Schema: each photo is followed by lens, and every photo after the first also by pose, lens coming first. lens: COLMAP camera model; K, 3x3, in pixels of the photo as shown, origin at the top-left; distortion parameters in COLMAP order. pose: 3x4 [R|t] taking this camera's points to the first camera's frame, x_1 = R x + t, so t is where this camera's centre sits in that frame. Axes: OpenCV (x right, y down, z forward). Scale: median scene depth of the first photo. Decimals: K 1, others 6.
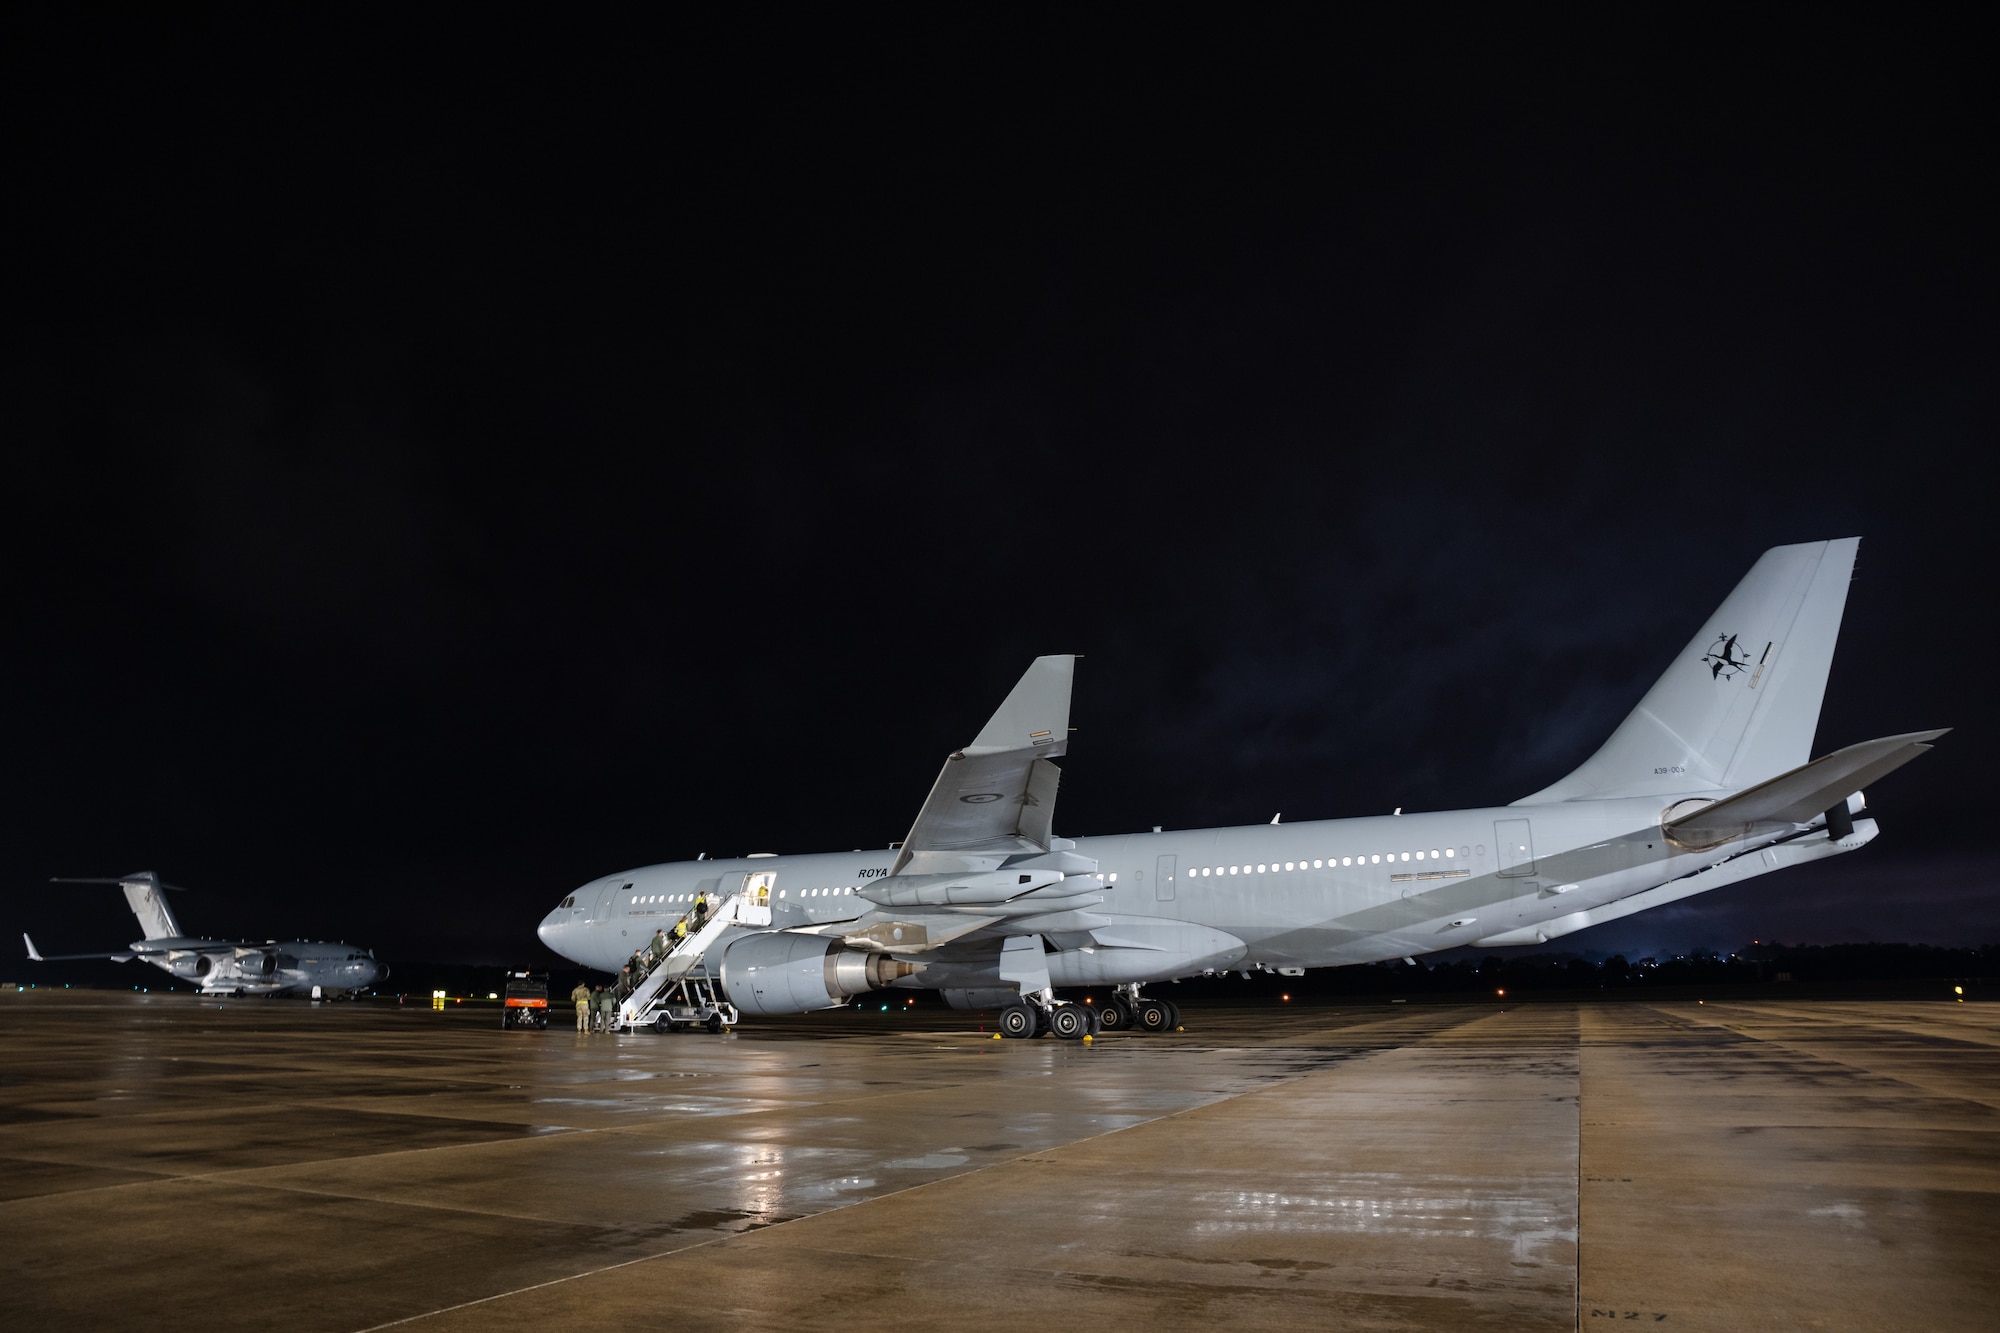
lens RADIAL K [[1357.4, 0, 1000.0], [0, 1357.4, 666.5], [0, 0, 1]] dist [-0.032084, 0.000017]
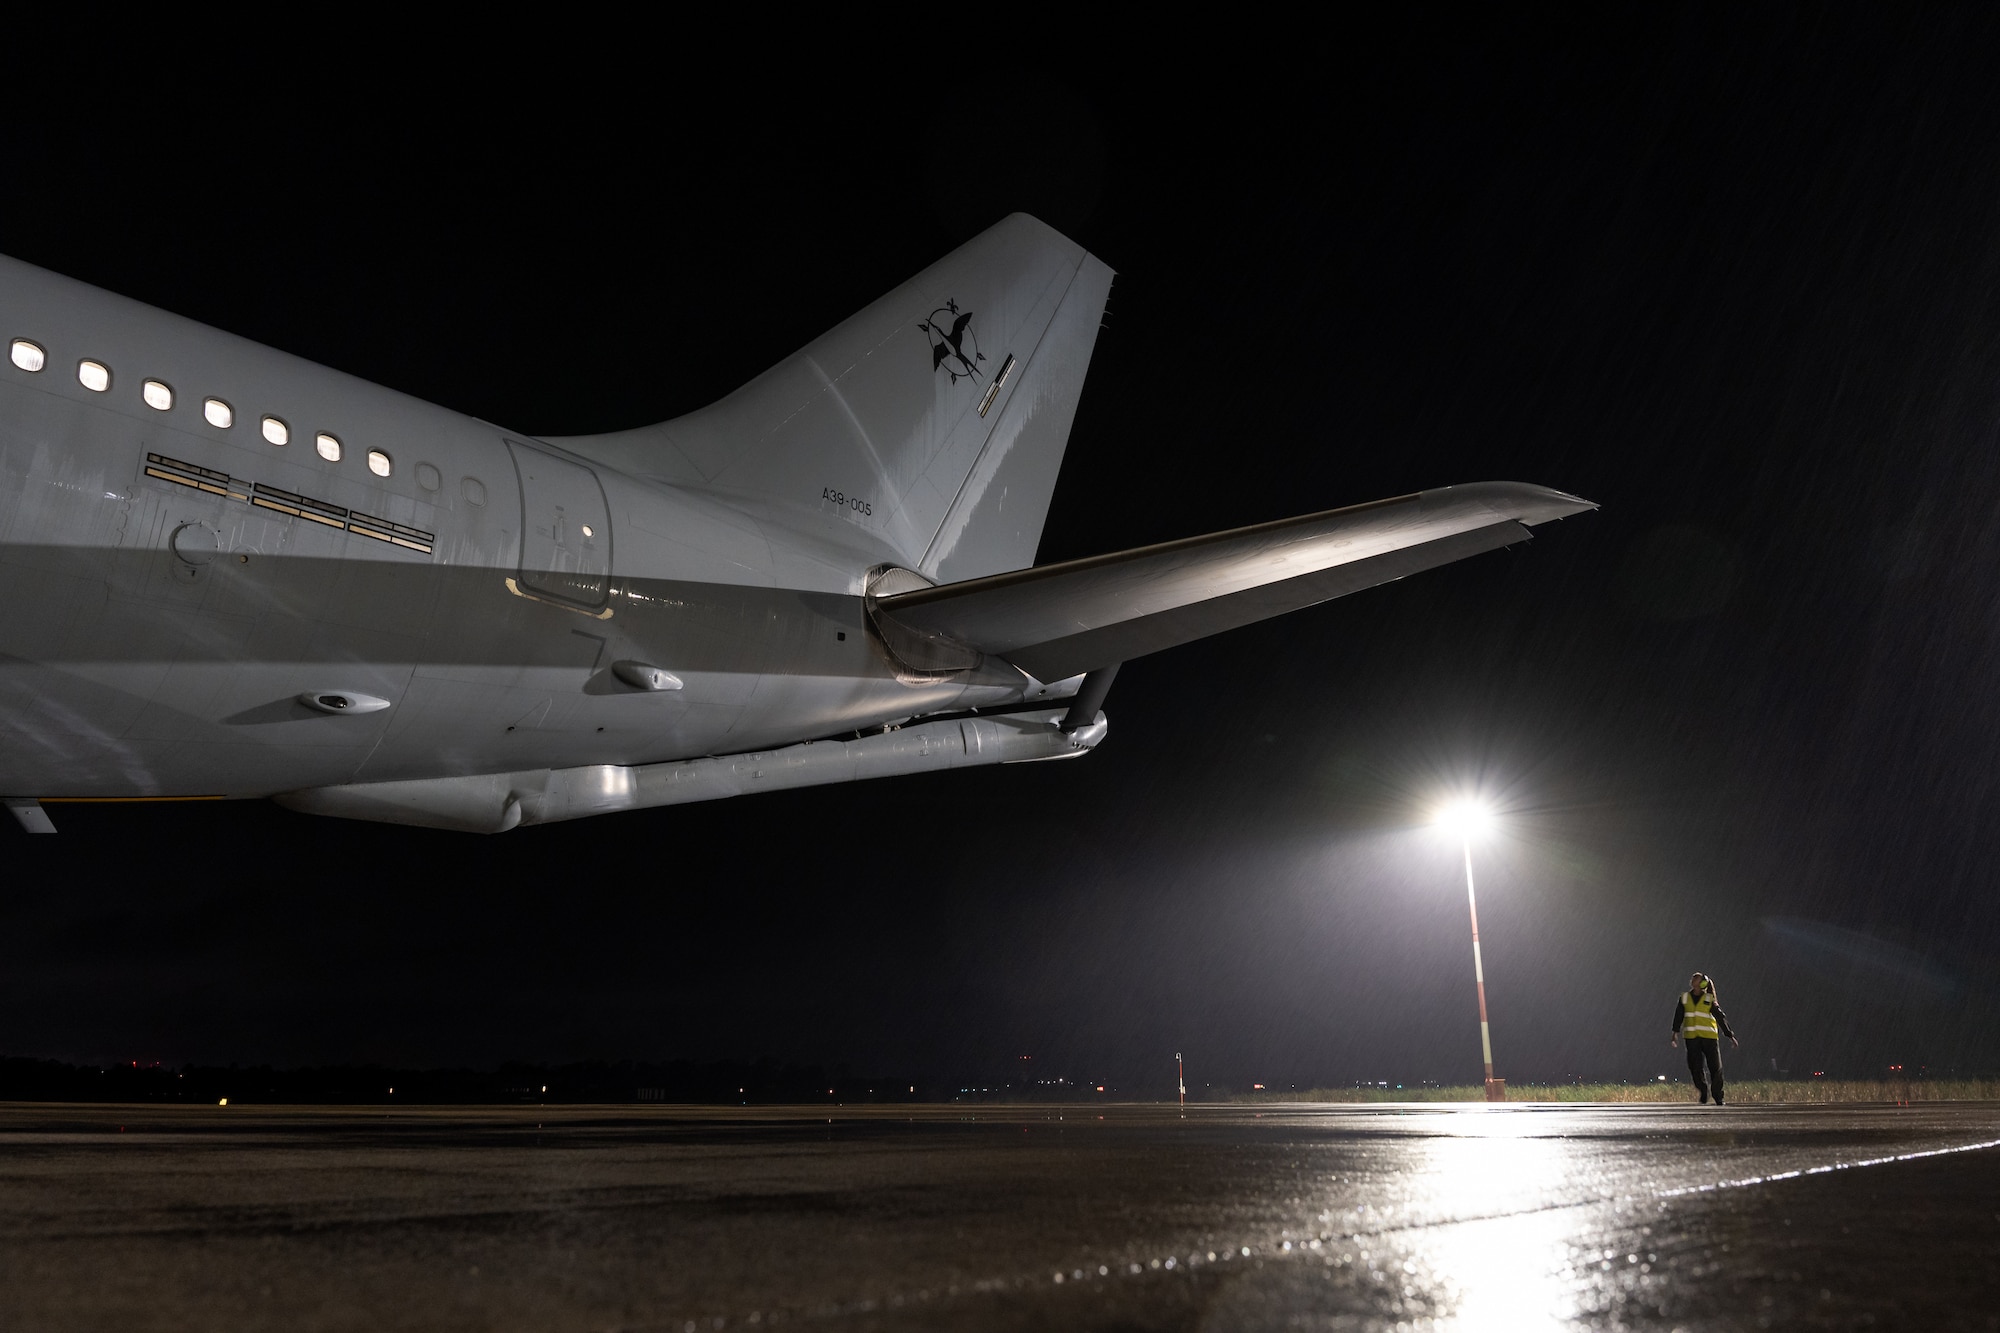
lens RADIAL K [[1357.4, 0, 1000.0], [0, 1357.4, 666.5], [0, 0, 1]] dist [-0.032084, 0.000017]
pose [[0.327779, 0.306199, 0.893758, 0.136232], [-0.224774, 0.944132, -0.241023, 0.222190], [-0.917626, -0.121891, 0.378292, 0.780565]]
